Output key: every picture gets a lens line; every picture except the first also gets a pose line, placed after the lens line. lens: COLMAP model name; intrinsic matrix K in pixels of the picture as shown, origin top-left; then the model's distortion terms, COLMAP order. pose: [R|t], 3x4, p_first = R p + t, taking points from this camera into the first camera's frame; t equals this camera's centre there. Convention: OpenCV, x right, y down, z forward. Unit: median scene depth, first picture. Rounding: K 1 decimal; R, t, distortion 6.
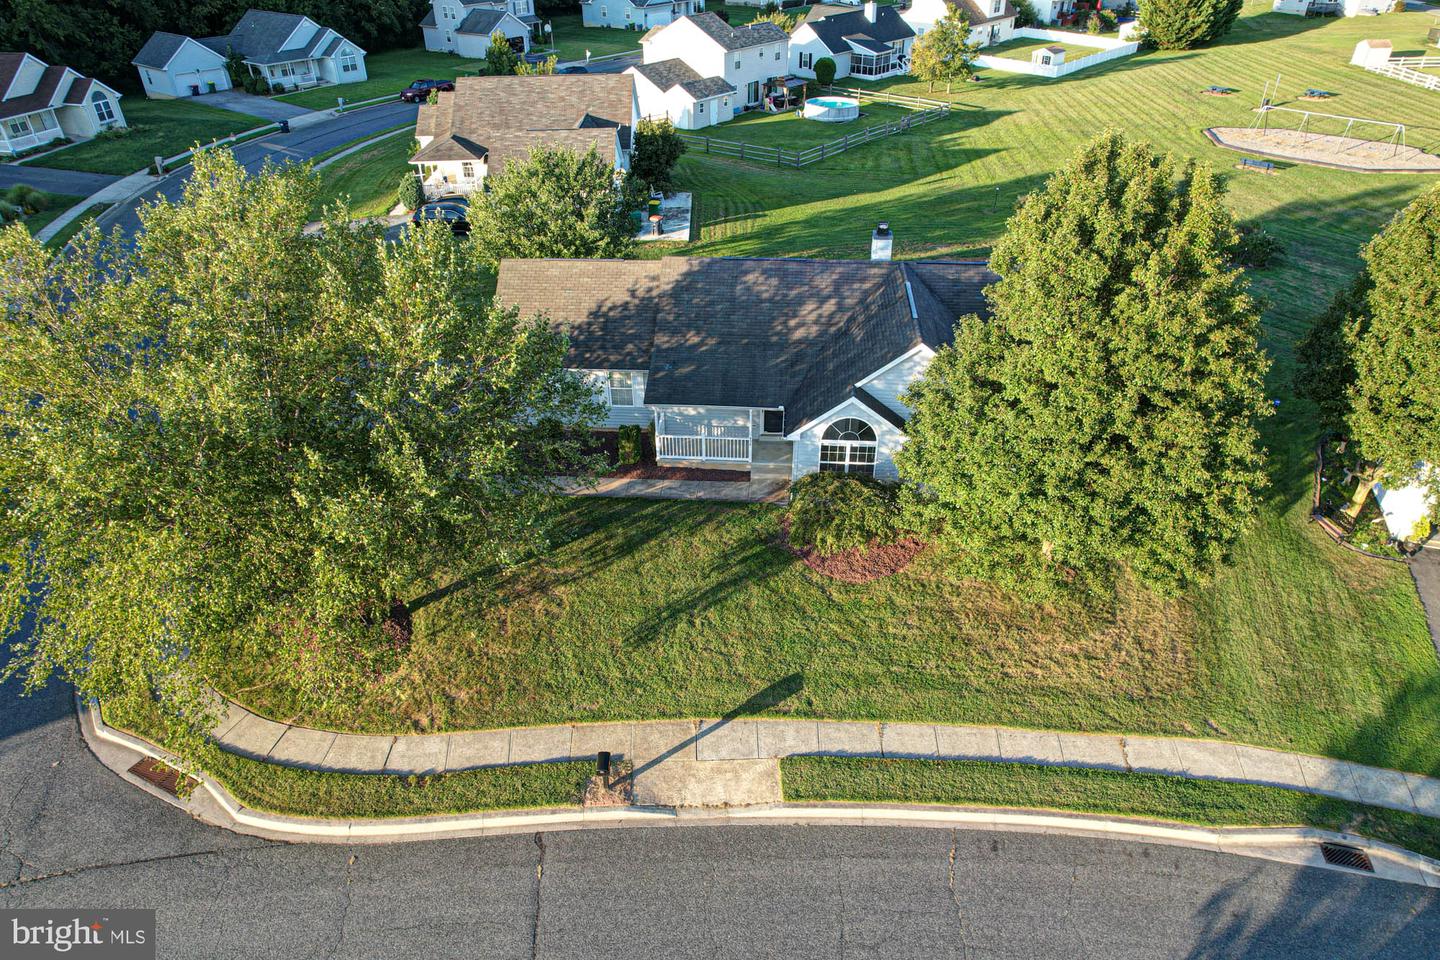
lens RADIAL K [[924.9, 0, 716.5], [0, 924.9, 492.0], [0, 0, 1]] dist [-0.086333, 0.079539]
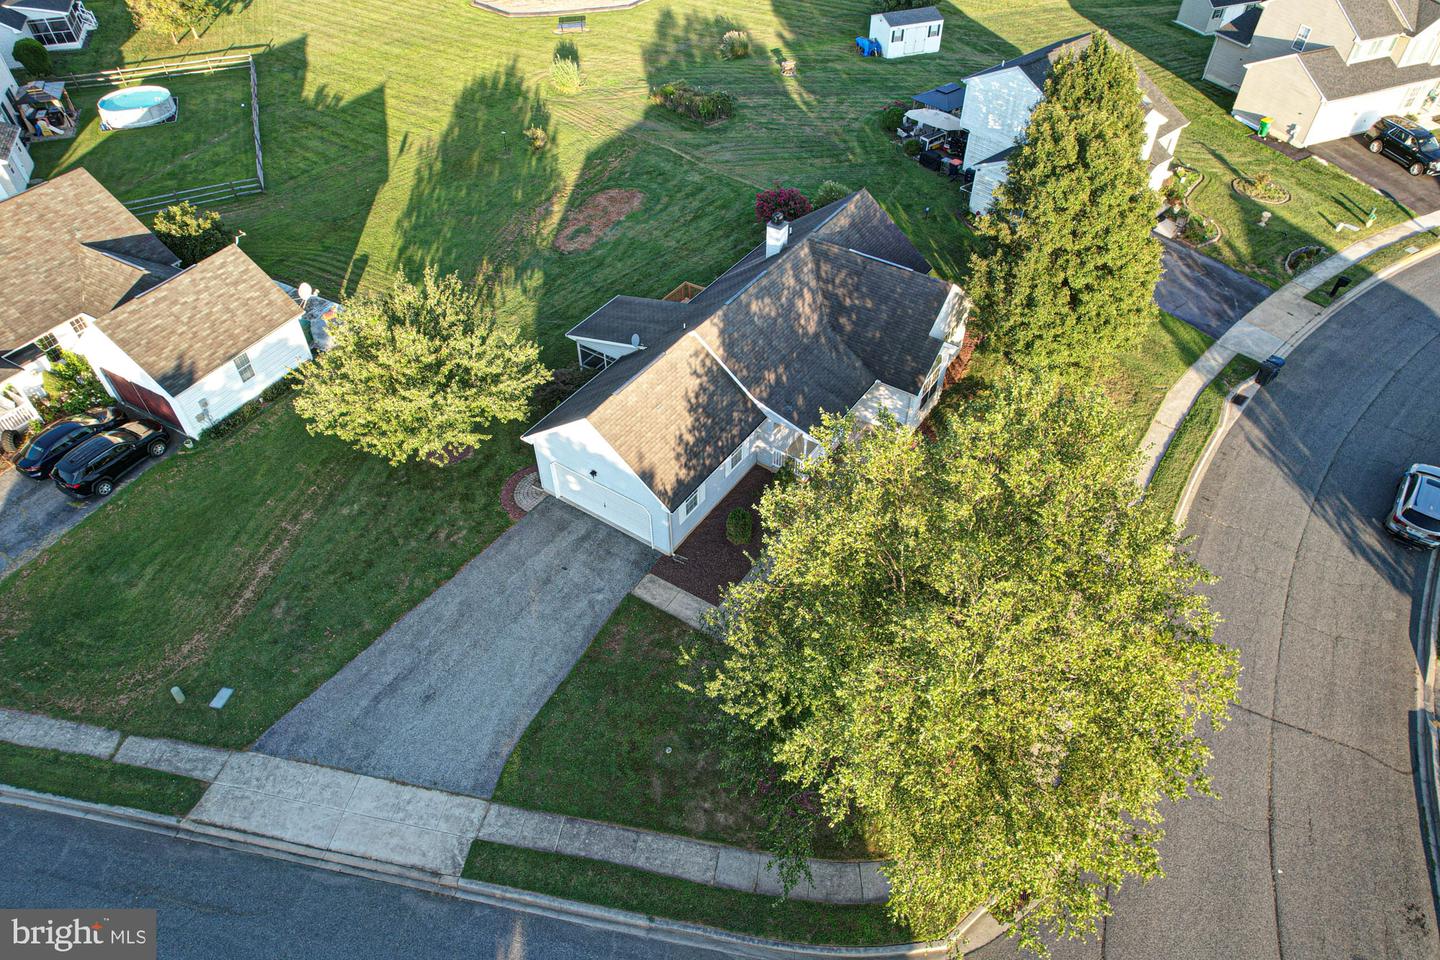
lens RADIAL K [[924.9, 0, 716.5], [0, 924.9, 492.0], [0, 0, 1]] dist [-0.086333, 0.079539]
pose [[0.496043, -0.609382, 0.618543, -0.837524], [0.490686, 0.784441, 0.379315, -0.512471], [-0.716358, 0.115354, 0.688132, 0.276835]]
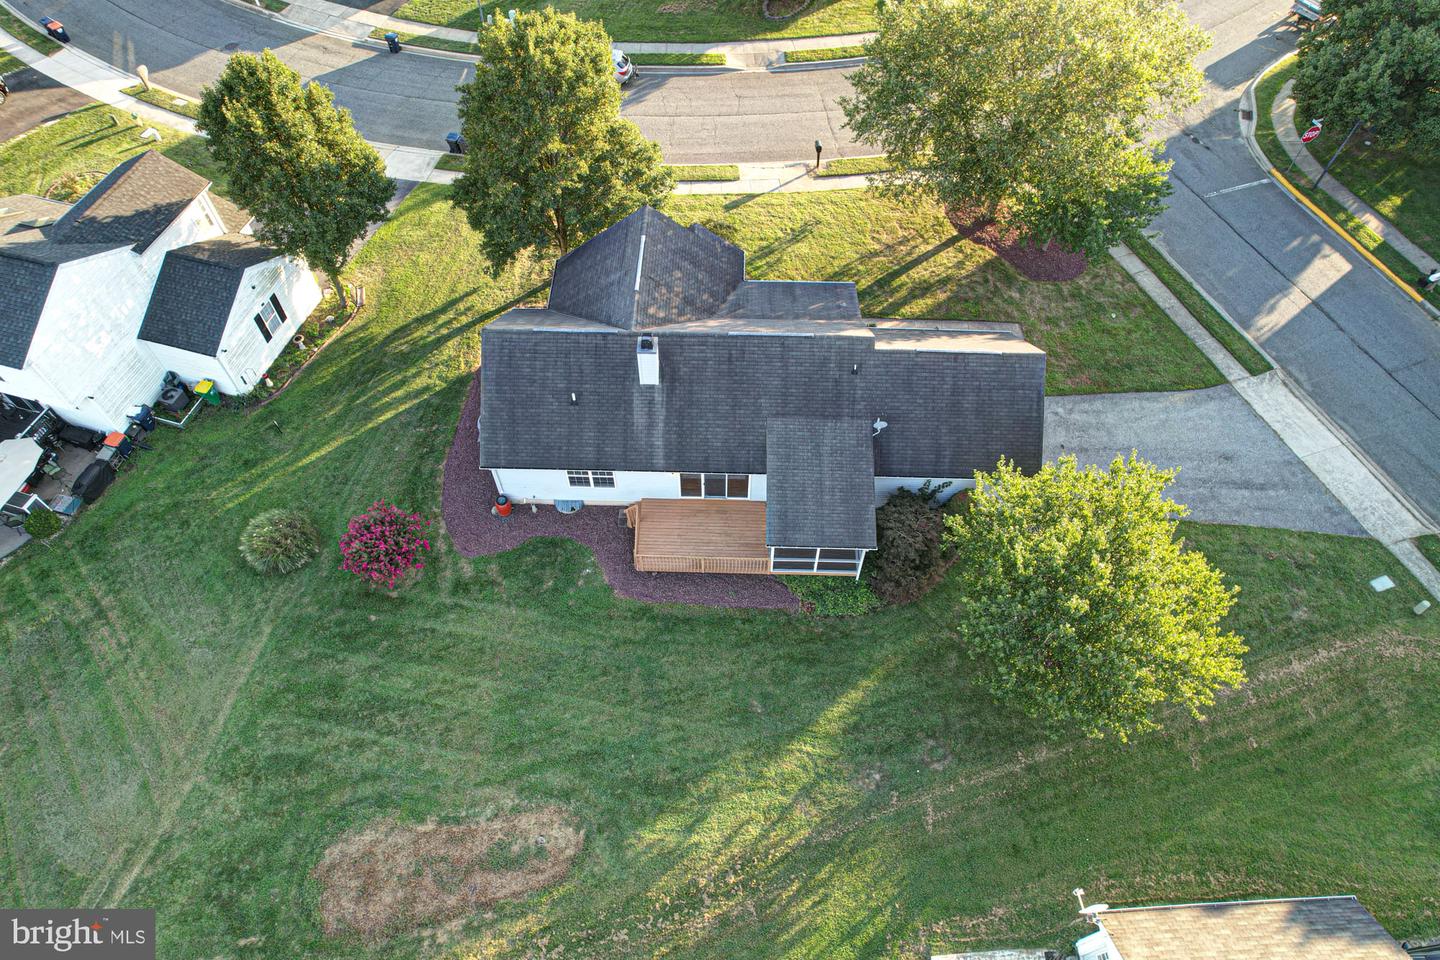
lens RADIAL K [[924.9, 0, 716.5], [0, 924.9, 492.0], [0, 0, 1]] dist [-0.086333, 0.079539]
pose [[-0.998524, 0.049603, -0.022142, 0.141144], [-0.022113, 0.001138, 0.999755, -1.256365], [0.049616, 0.998768, -0.000040, 1.185102]]
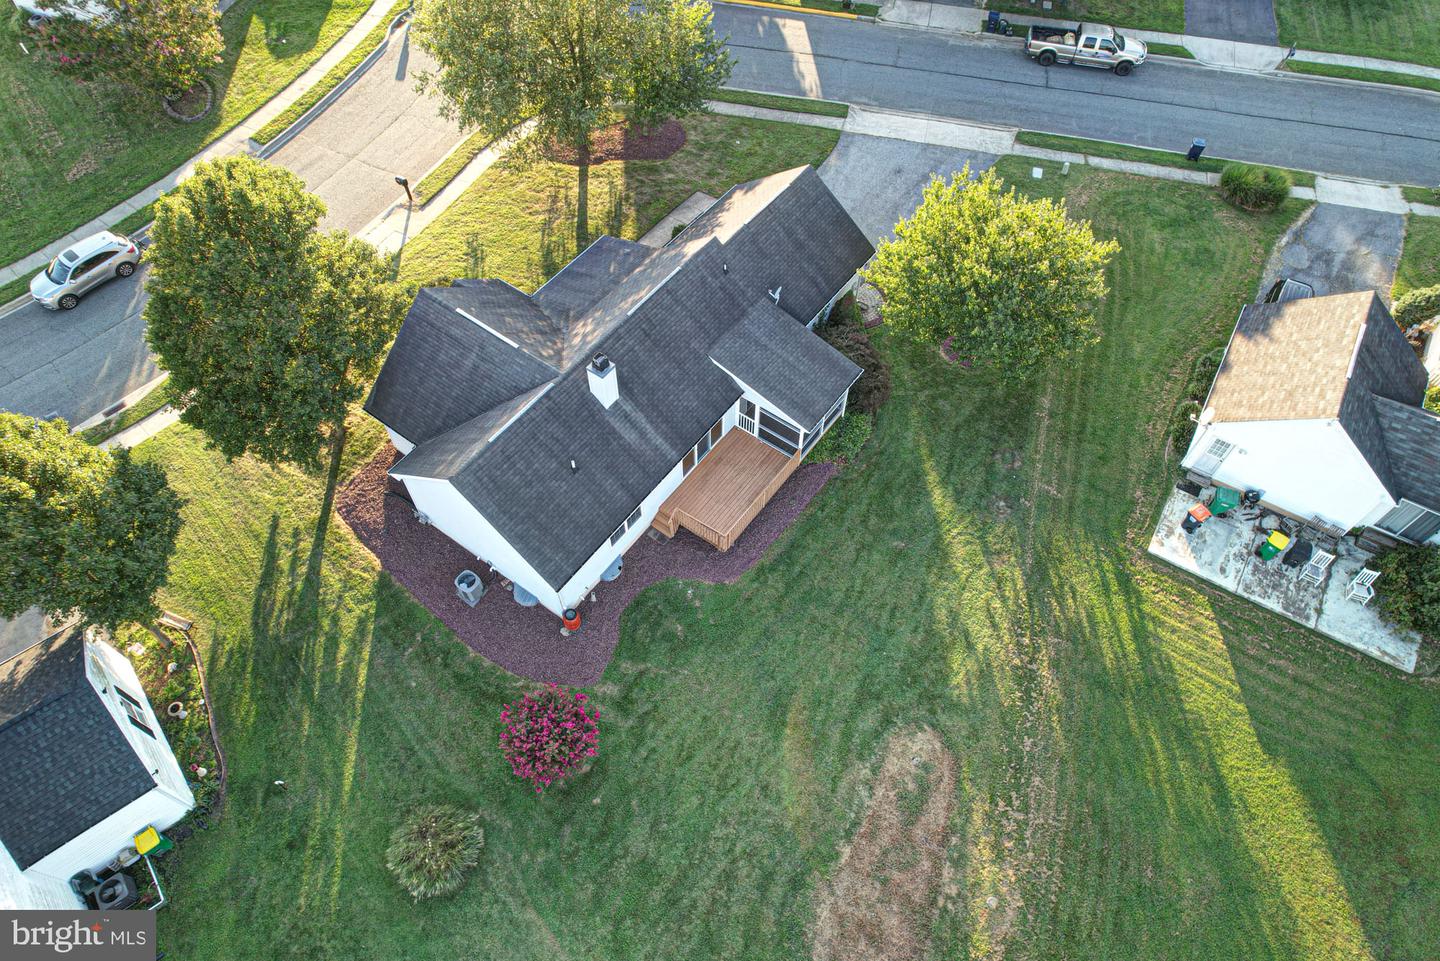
lens RADIAL K [[924.9, 0, 716.5], [0, 924.9, 492.5], [0, 0, 1]] dist [-0.086333, 0.079539]
pose [[-0.524983, 0.711381, -0.467258, 0.648958], [-0.474858, 0.210792, 0.854445, -1.111826], [0.706330, 0.670451, 0.227143, 0.984308]]
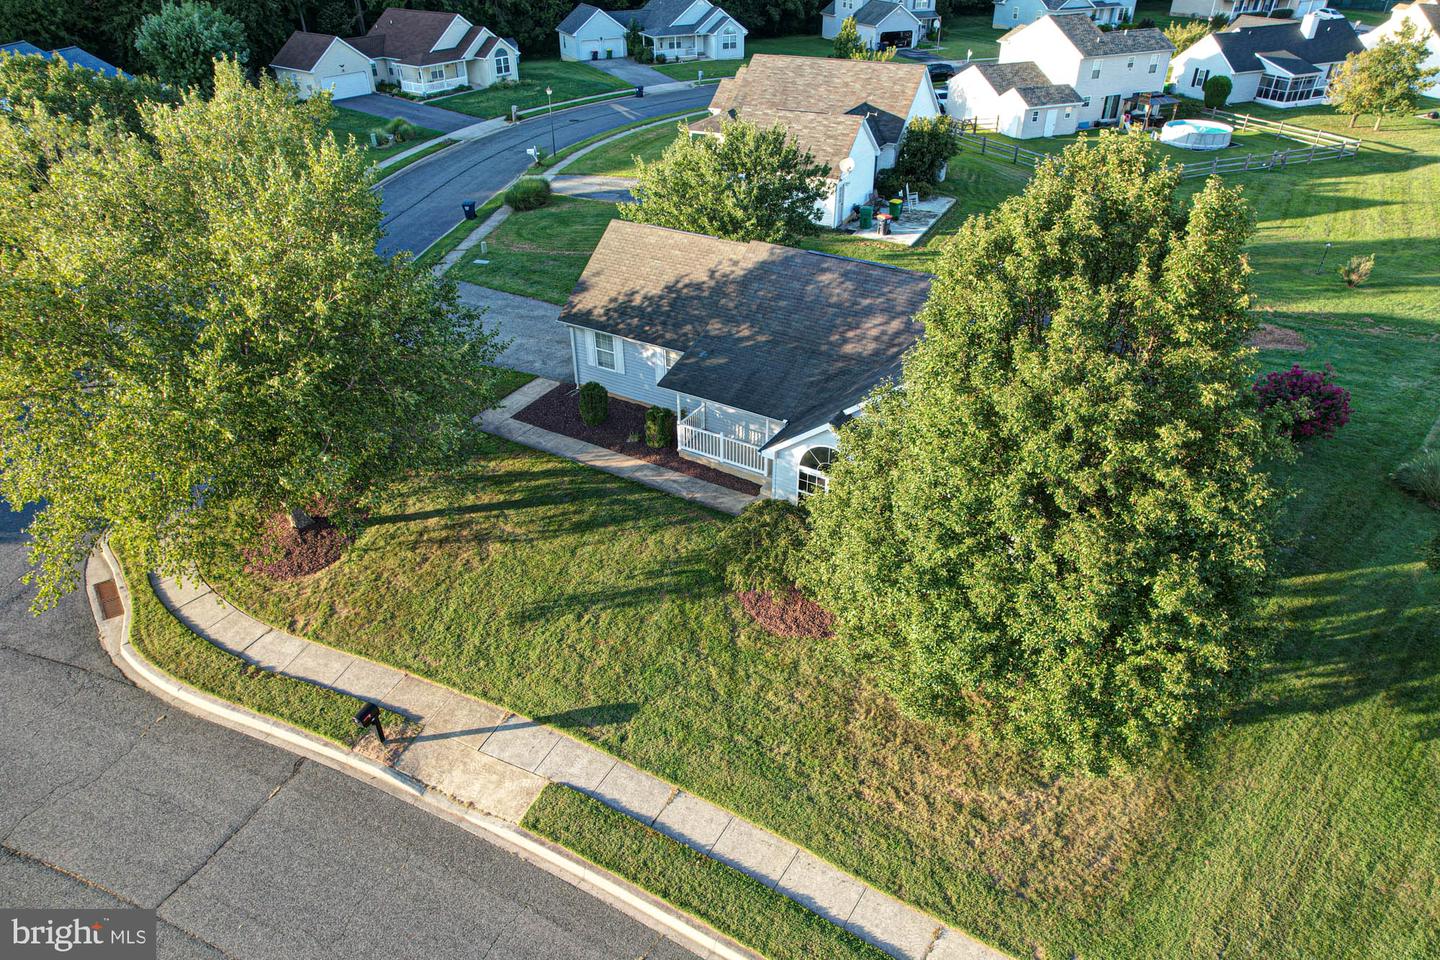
lens RADIAL K [[924.9, 0, 716.5], [0, 924.9, 492.0], [0, 0, 1]] dist [-0.086333, 0.079539]
pose [[0.890610, 0.252203, -0.378427, 0.332797], [-0.253704, 0.966149, 0.046810, -0.046779], [0.377423, 0.054319, 0.924447, 0.148182]]
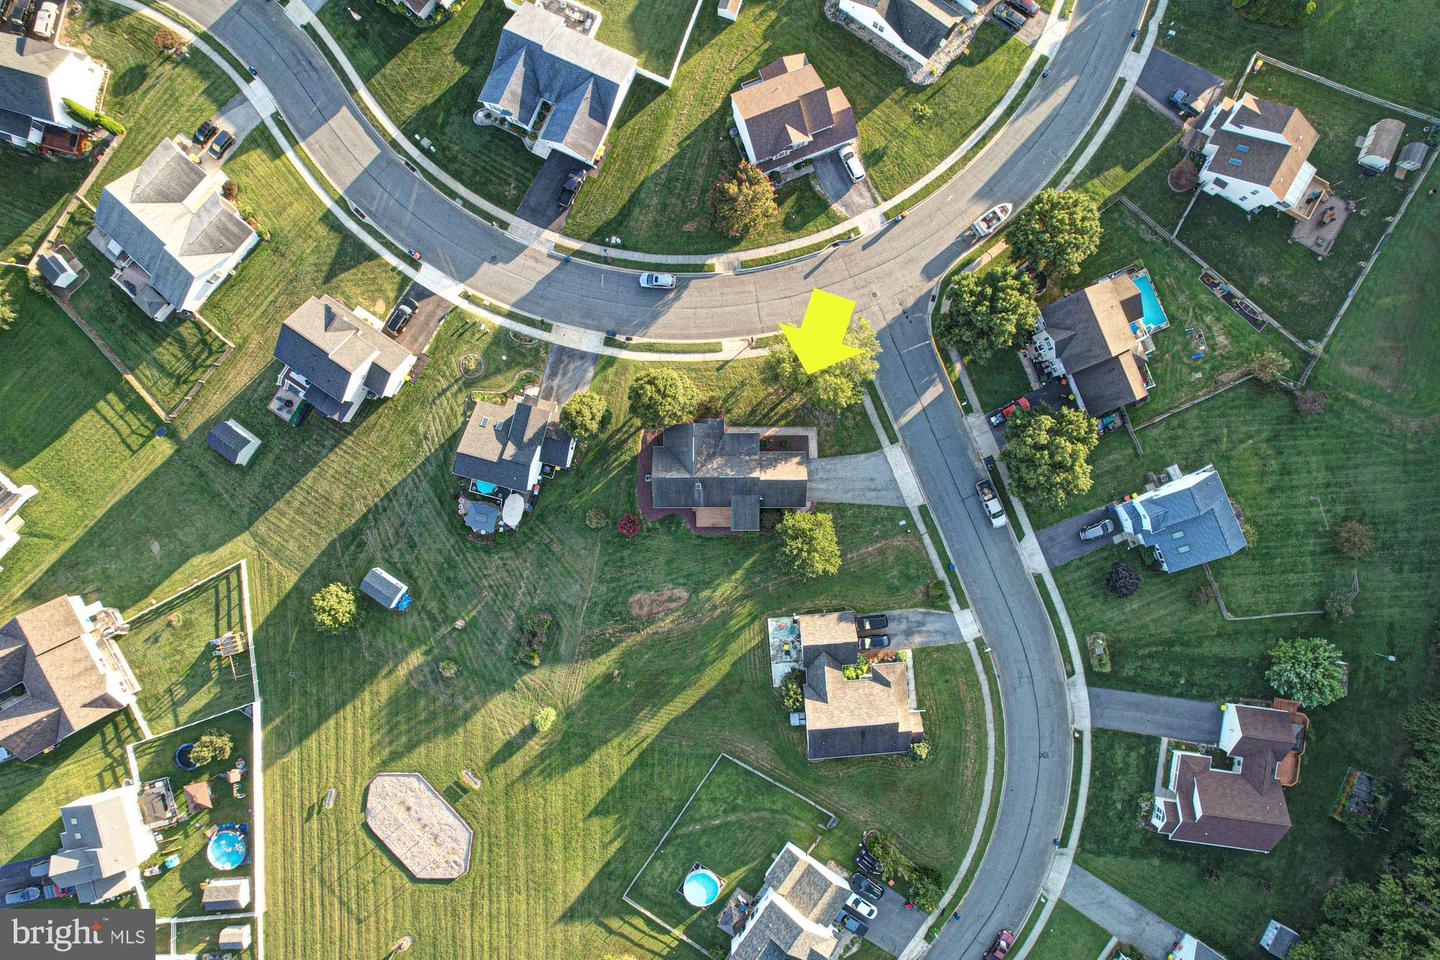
lens RADIAL K [[924.9, 0, 716.5], [0, 924.9, 492.0], [0, 0, 1]] dist [-0.086333, 0.079539]
pose [[-0.996342, 0.081743, 0.024917, 0.023902], [-0.025589, -0.563572, 0.825671, -3.305089], [0.081535, 0.822013, 0.563602, -0.995924]]
